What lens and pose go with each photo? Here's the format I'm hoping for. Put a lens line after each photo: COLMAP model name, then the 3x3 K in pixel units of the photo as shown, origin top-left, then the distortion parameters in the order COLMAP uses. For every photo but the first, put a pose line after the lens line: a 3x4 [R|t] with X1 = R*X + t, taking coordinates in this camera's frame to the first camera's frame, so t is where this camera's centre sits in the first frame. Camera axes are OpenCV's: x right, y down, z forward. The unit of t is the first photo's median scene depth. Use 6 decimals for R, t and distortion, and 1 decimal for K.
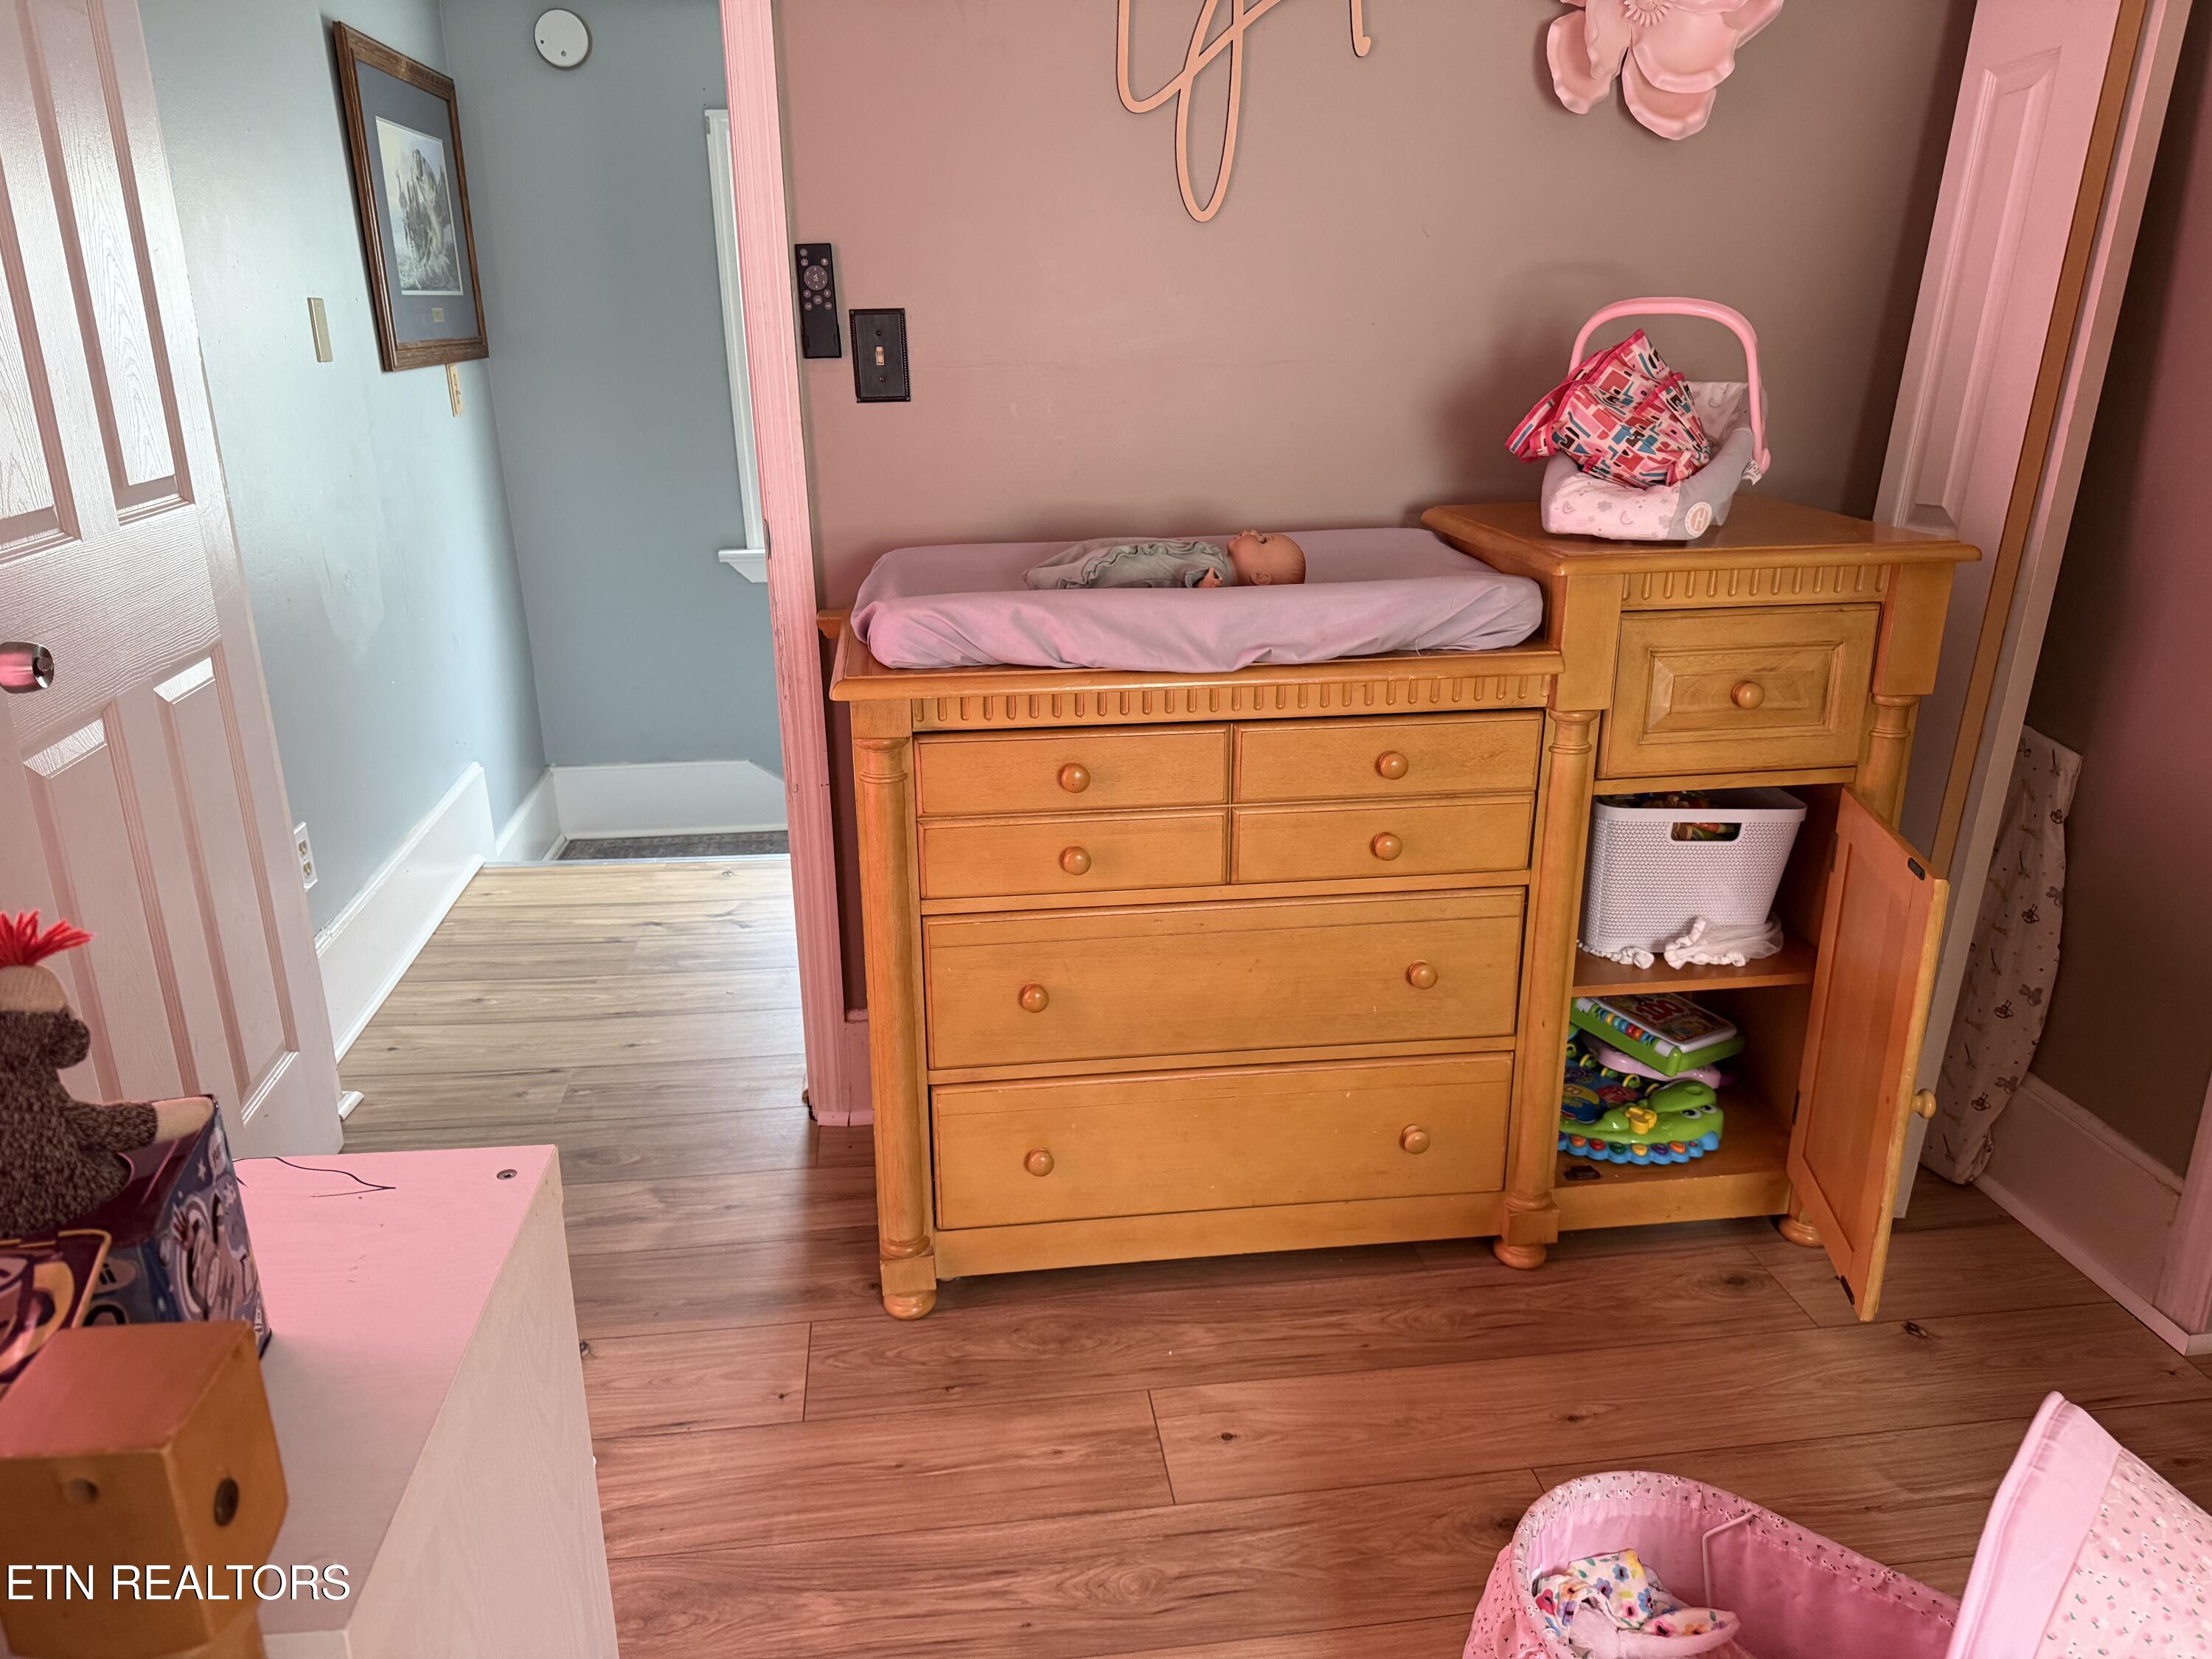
lens RADIAL K [[1571.9, 0, 1097.3], [0, 1571.9, 831.5], [0, 0, 1]] dist [0.234430, -0.129455]
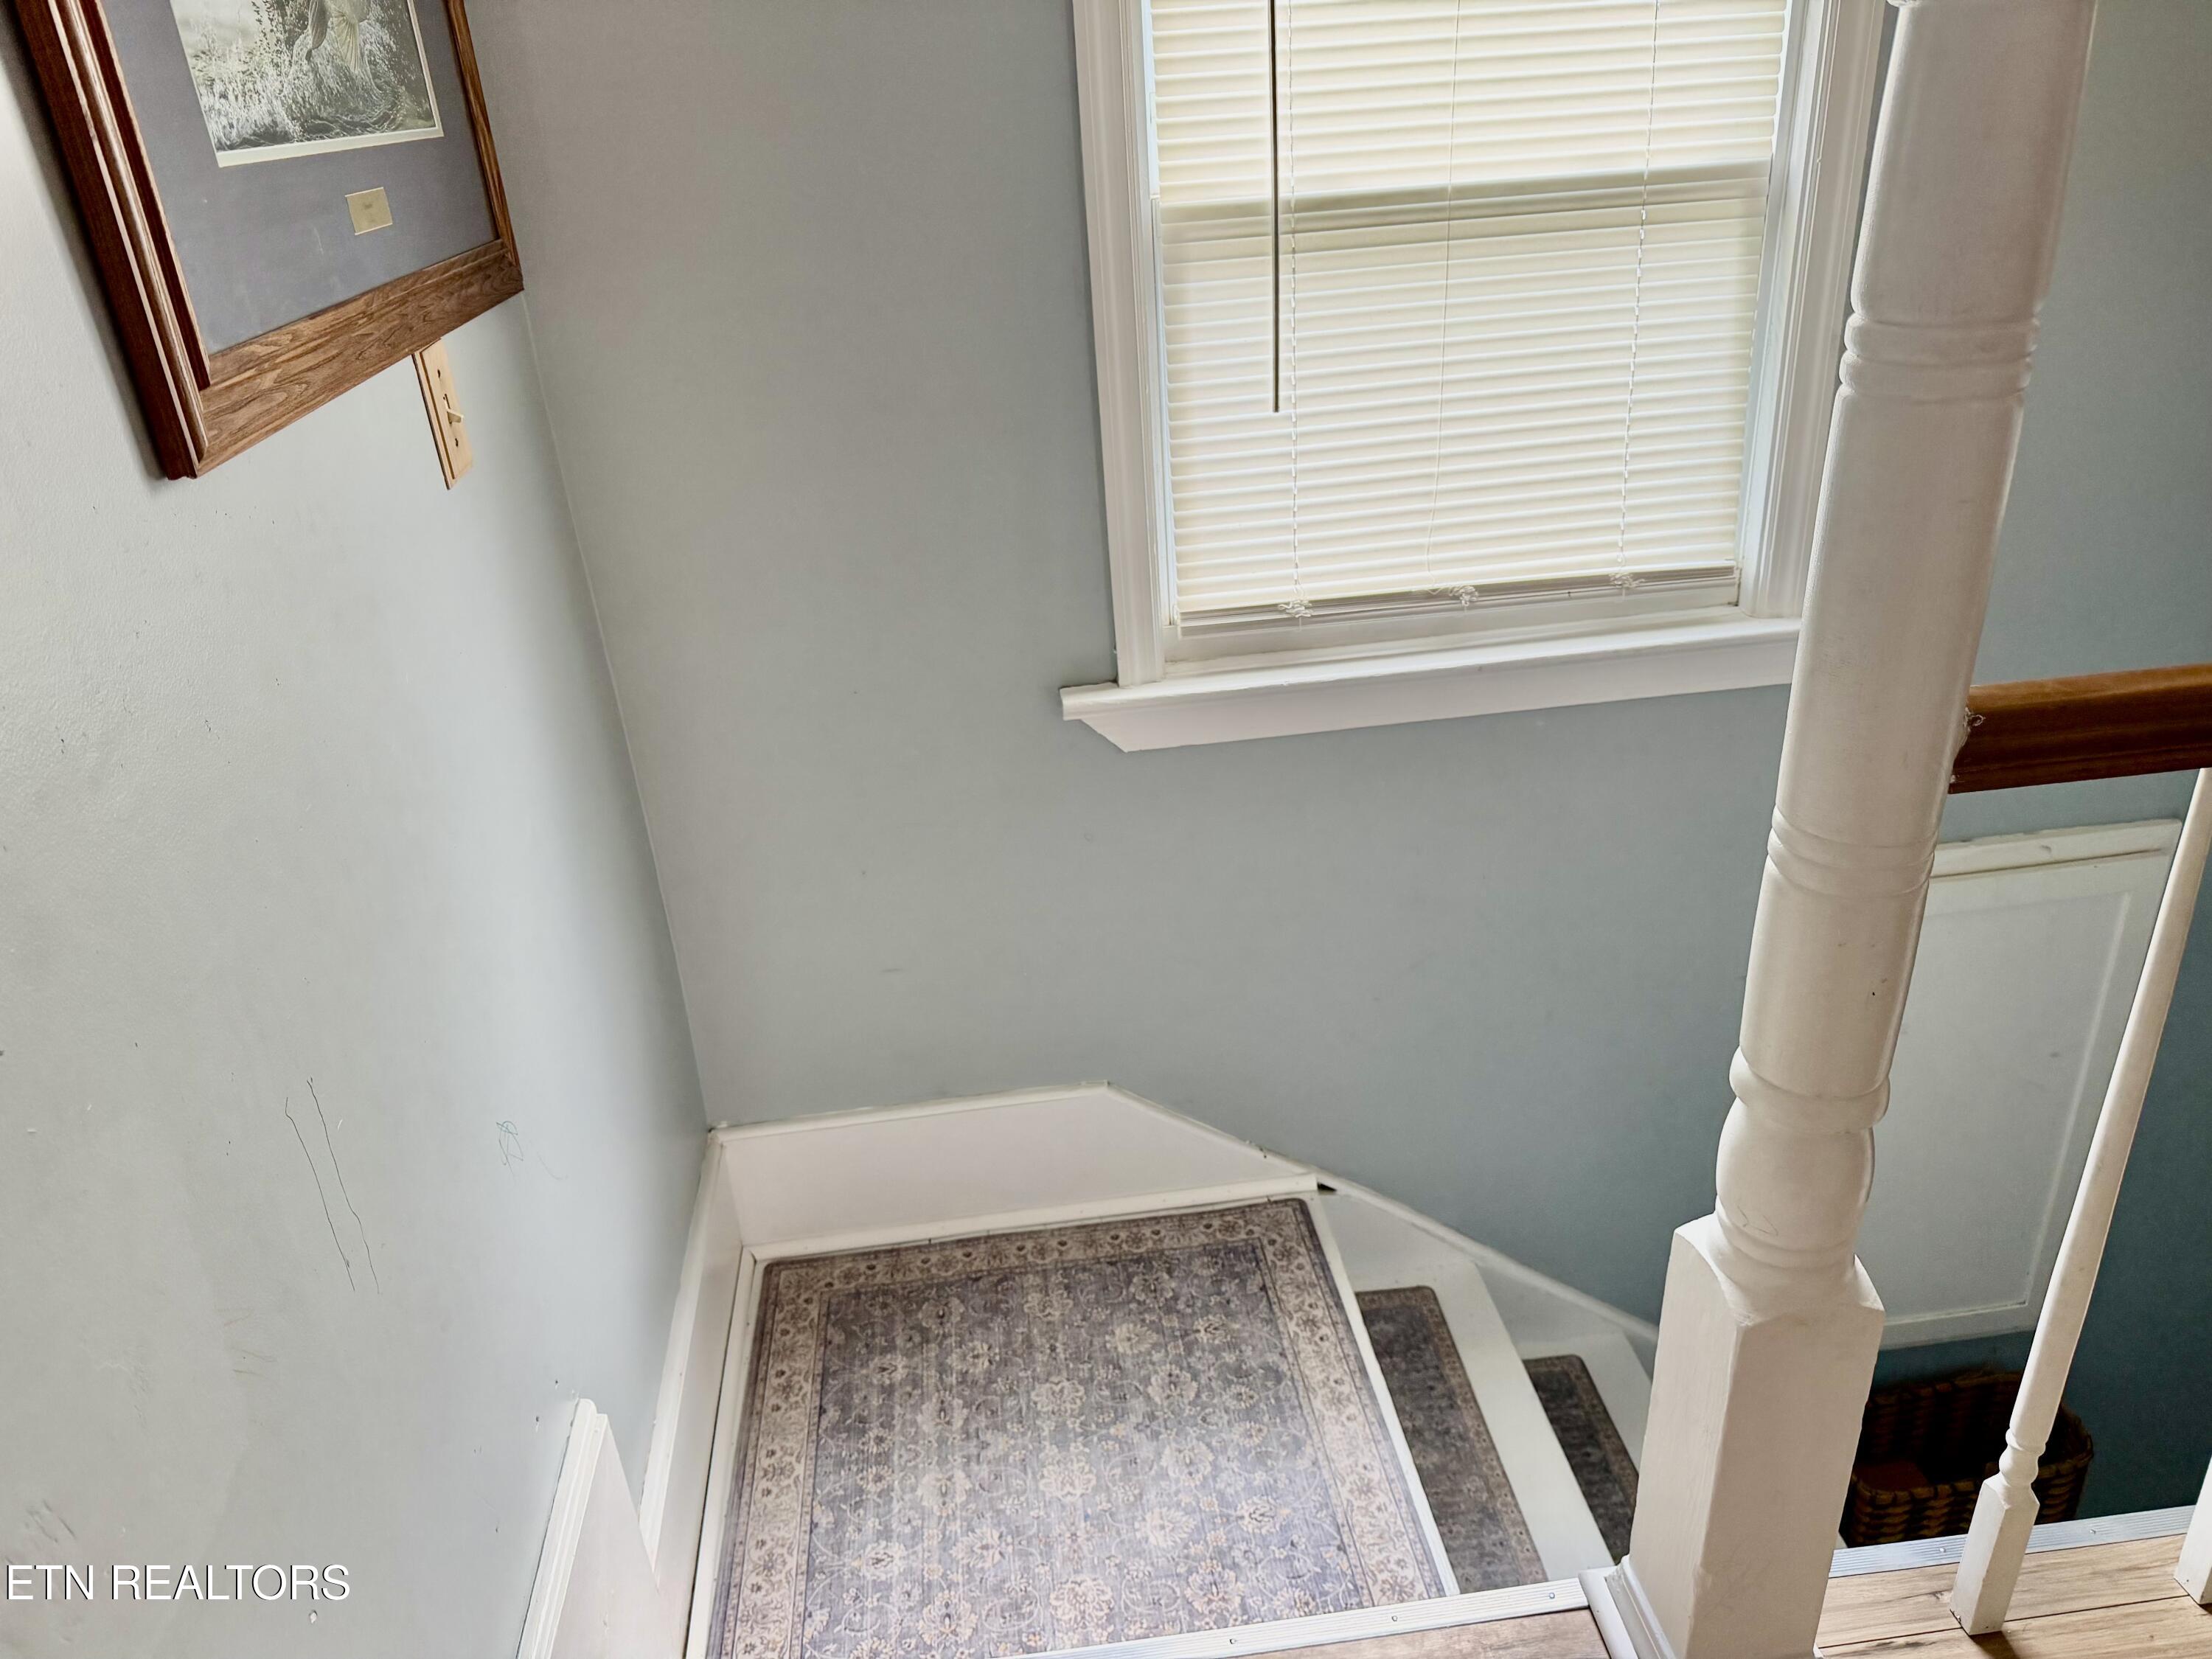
lens RADIAL K [[1571.9, 0, 1097.3], [0, 1571.9, 831.5], [0, 0, 1]] dist [0.234430, -0.129455]
pose [[0.997769, -0.048455, -0.045926, -0.215795], [0.053817, 0.990846, 0.123802, -0.197970], [0.039507, -0.125998, 0.991244, 0.583597]]
